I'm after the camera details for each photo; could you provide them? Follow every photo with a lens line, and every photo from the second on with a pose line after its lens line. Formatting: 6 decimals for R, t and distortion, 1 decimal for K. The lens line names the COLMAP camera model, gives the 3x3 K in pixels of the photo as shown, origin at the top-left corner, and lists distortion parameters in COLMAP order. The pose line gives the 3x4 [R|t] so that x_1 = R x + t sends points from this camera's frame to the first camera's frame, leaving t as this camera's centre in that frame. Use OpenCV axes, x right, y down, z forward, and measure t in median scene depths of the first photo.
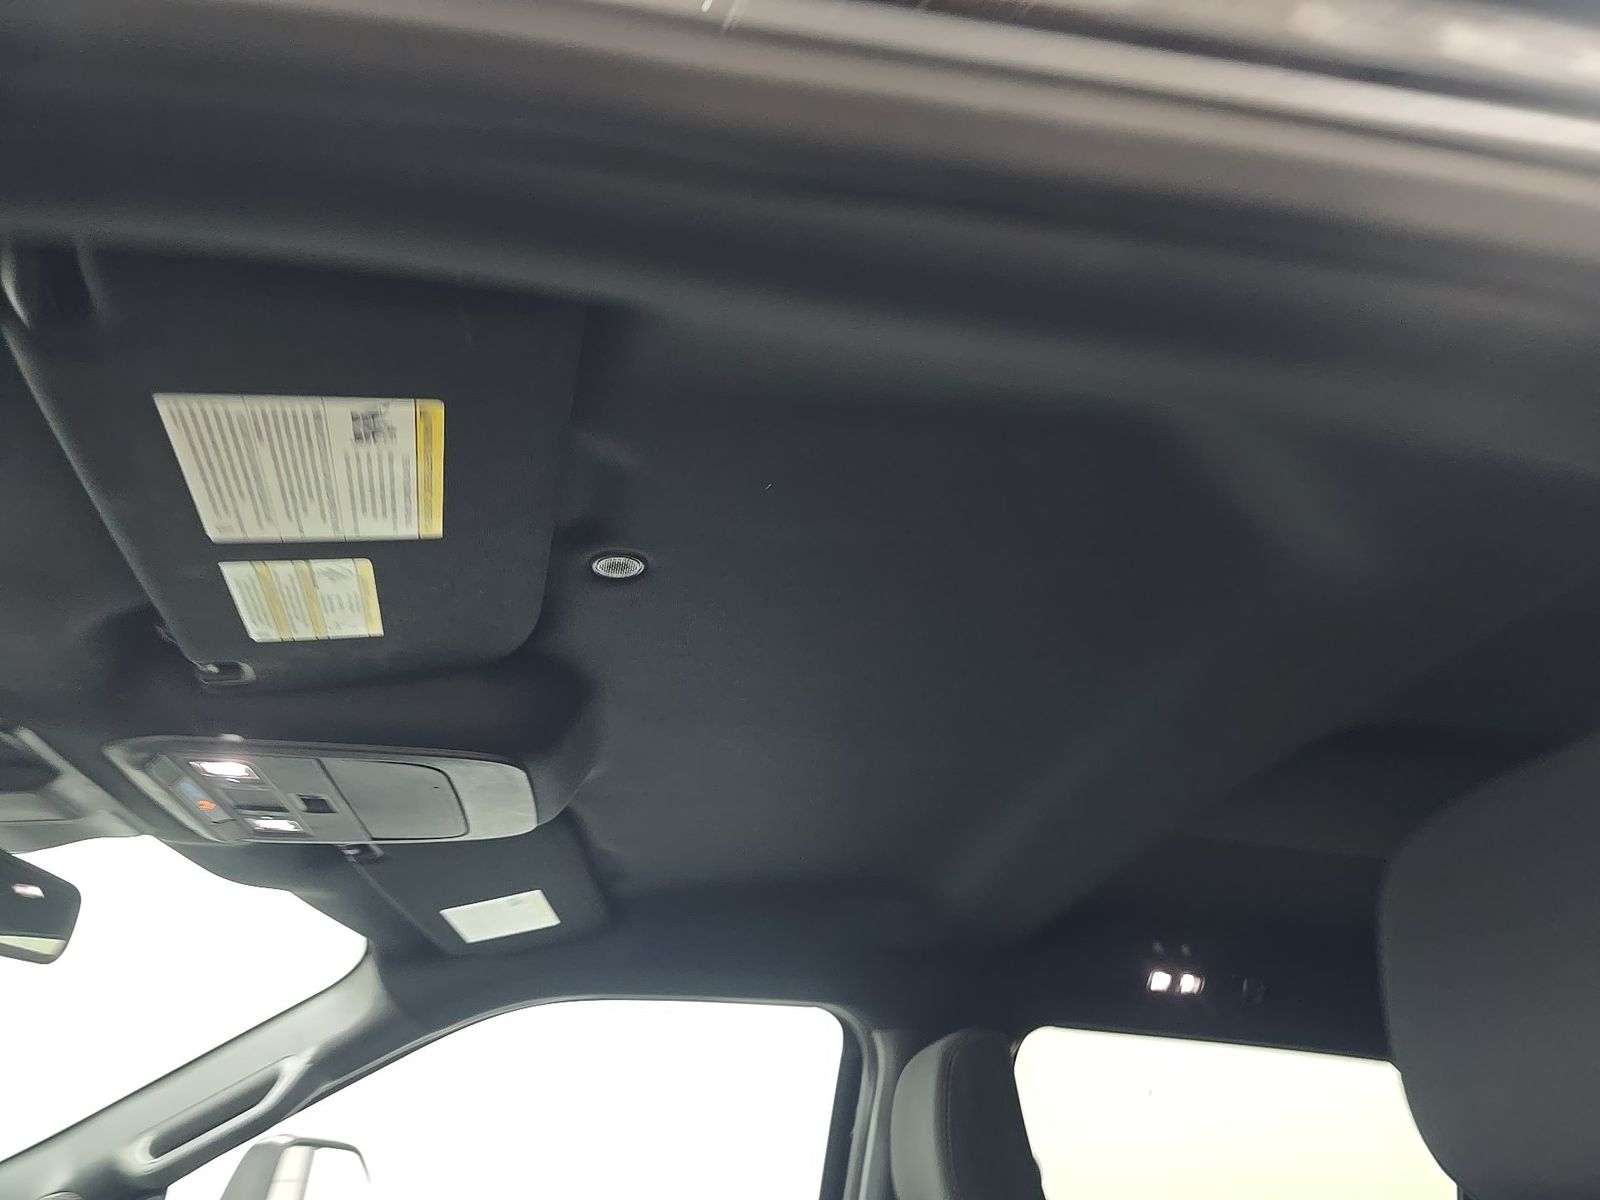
lens RADIAL K [[1084.7, 0, 800.0], [0, 1084.7, 600.0], [0, 0, 1]] dist [-0.001283, -0.002751]
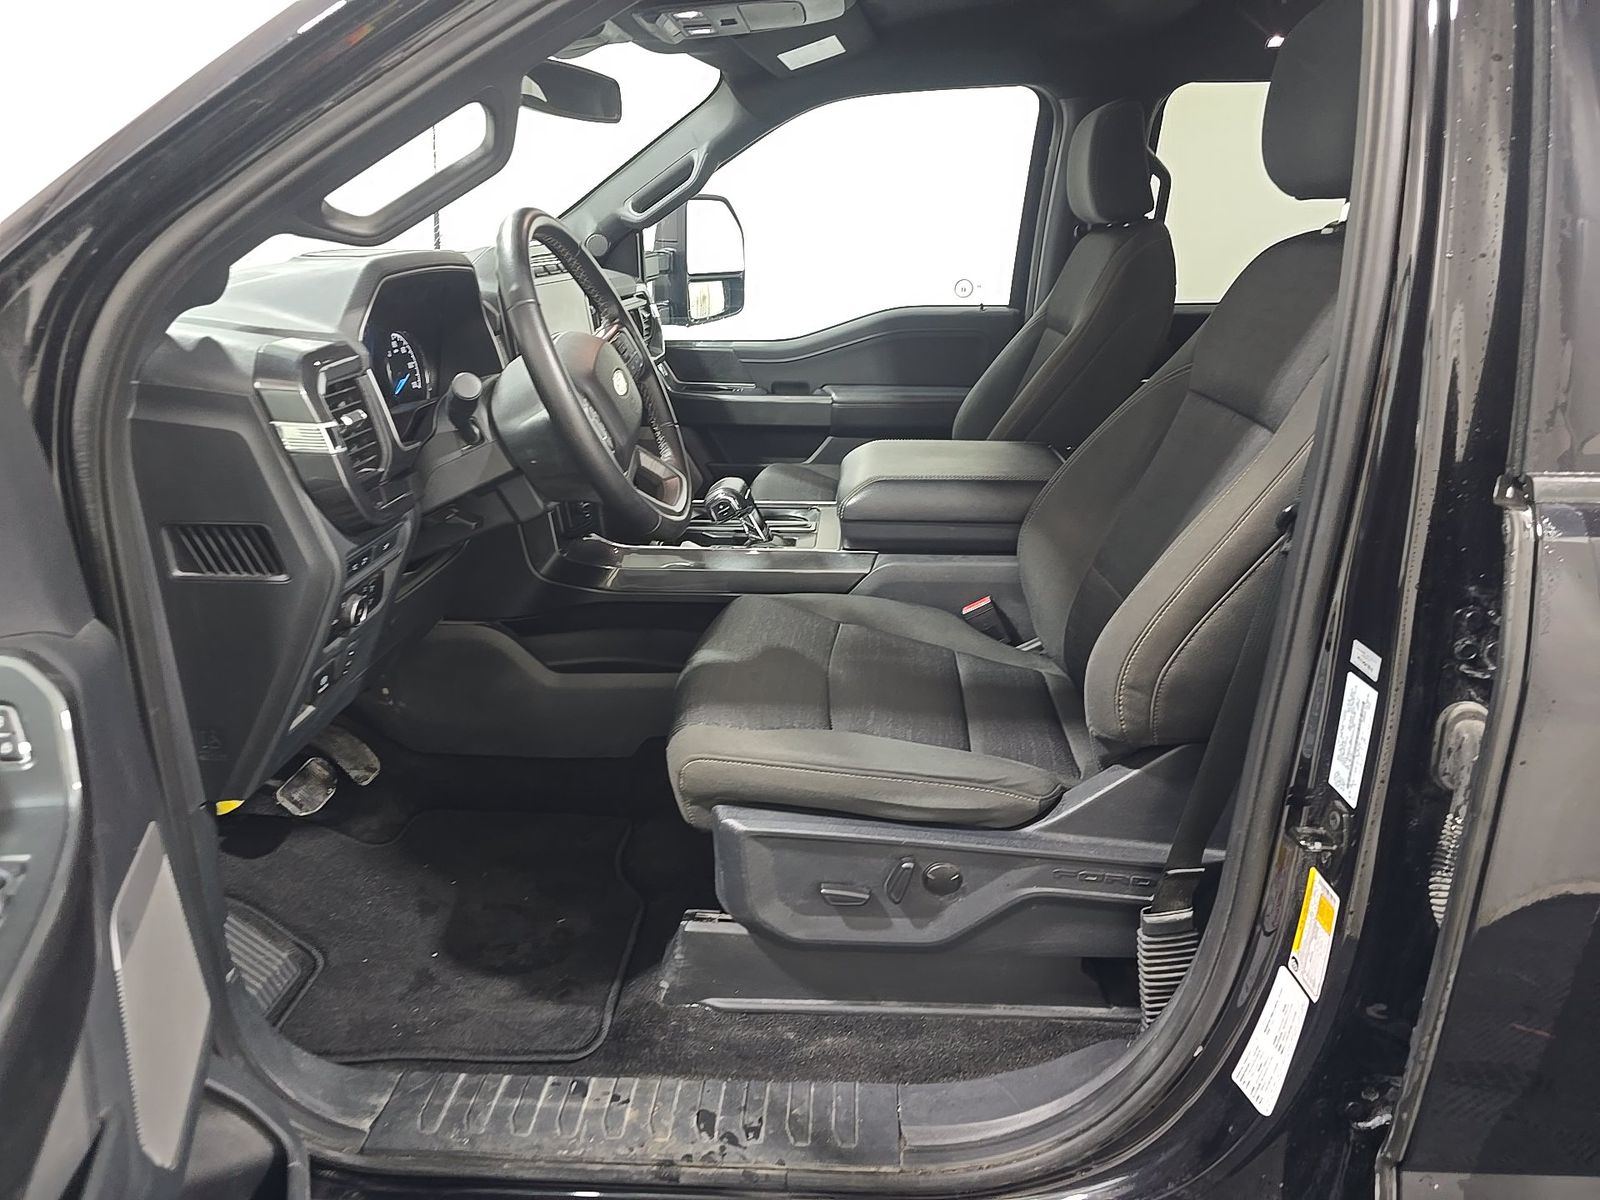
lens RADIAL K [[1084.7, 0, 800.0], [0, 1084.7, 600.0], [0, 0, 1]] dist [-0.001283, -0.002751]
pose [[0.981551, 0.002252, -0.191188, 0.006728], [0.141296, 0.665129, 0.733239, -0.325583], [0.128816, -0.746725, 0.652539, -0.593527]]
